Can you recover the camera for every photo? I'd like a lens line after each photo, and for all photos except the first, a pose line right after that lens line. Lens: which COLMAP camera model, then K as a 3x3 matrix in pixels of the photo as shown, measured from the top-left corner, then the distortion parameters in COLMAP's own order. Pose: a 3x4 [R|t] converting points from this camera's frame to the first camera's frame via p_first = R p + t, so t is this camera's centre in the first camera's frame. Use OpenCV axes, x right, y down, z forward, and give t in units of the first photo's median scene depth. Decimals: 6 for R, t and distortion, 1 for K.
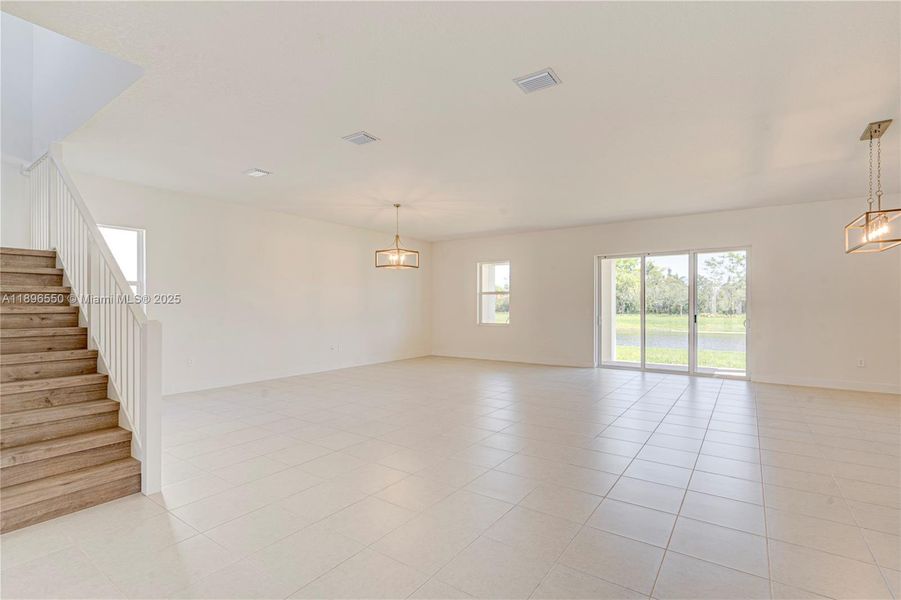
lens RADIAL K [[425.2, 0, 453.8], [0, 425.2, 305.3], [0, 0, 1]] dist [-0.022204, 0.002822]
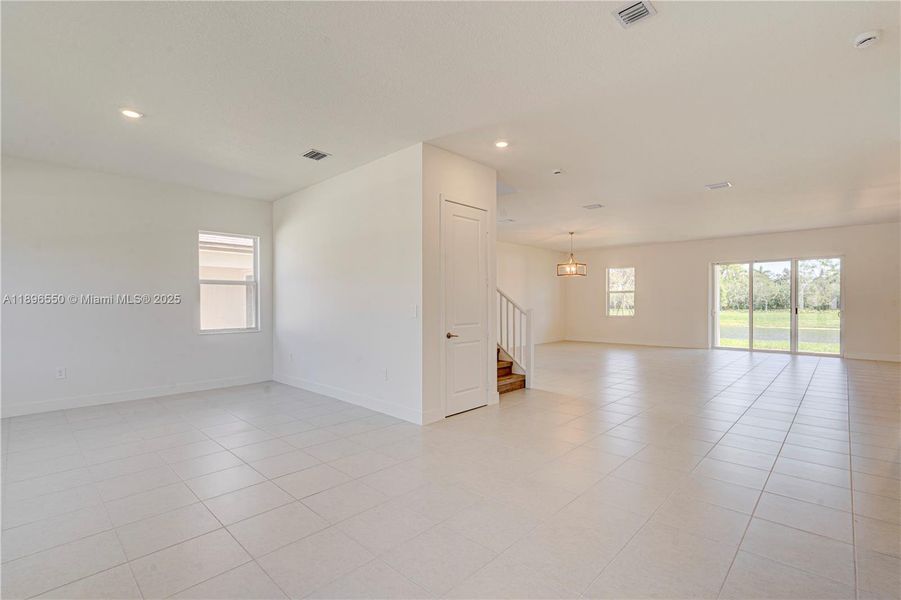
lens RADIAL K [[425.2, 0, 434.4], [0, 425.2, 306.6], [0, 0, 1]] dist [-0.022204, 0.002822]
pose [[0.986084, -0.001180, -0.166244, -0.109885], [0.003201, 0.999924, 0.011888, -0.000354], [0.166218, -0.012255, 0.986013, -0.160655]]
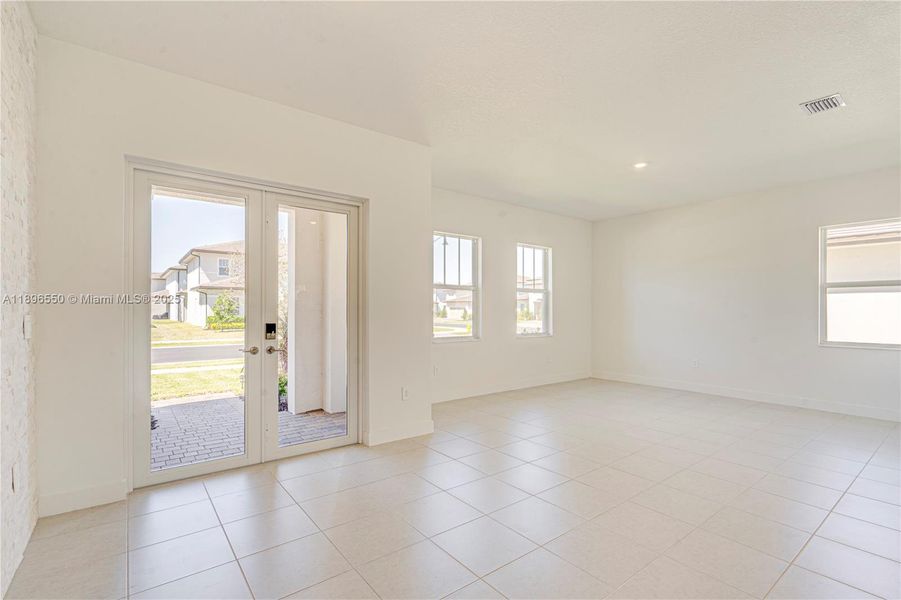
lens RADIAL K [[425.2, 0, 452.6], [0, 425.2, 301.8], [0, 0, 1]] dist [-0.022204, 0.002822]
pose [[-0.300659, -0.012116, -0.953655, 0.330279], [-0.007443, 0.999919, -0.010357, -0.000157], [0.953703, 0.003984, -0.300725, 0.380261]]
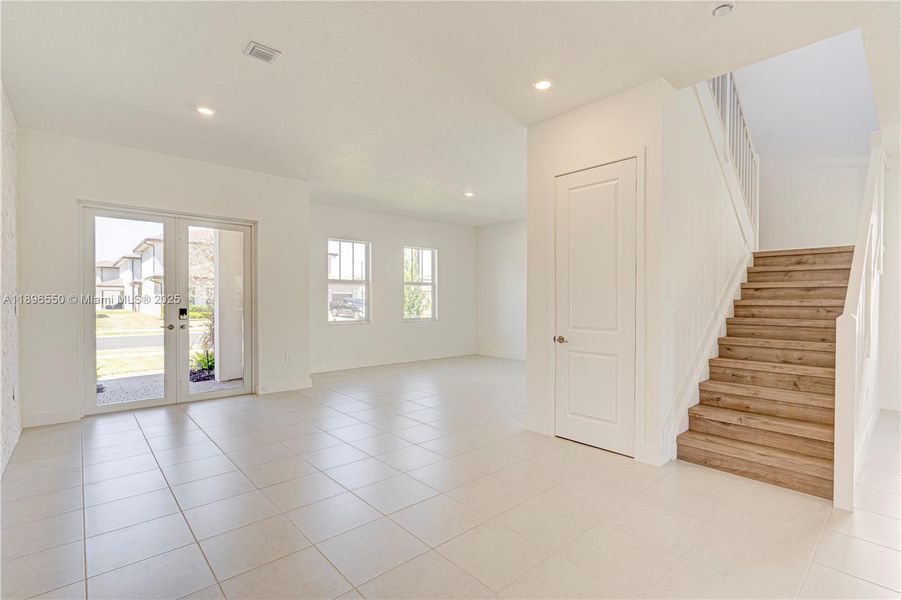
lens RADIAL K [[425.2, 0, 456.2], [0, 425.2, 302.2], [0, 0, 1]] dist [-0.022204, 0.002822]
pose [[-0.226725, 0.013070, -0.973871, 0.363022], [-0.007312, 0.999859, 0.015121, -0.000797], [0.973931, 0.010549, -0.226597, 0.427060]]
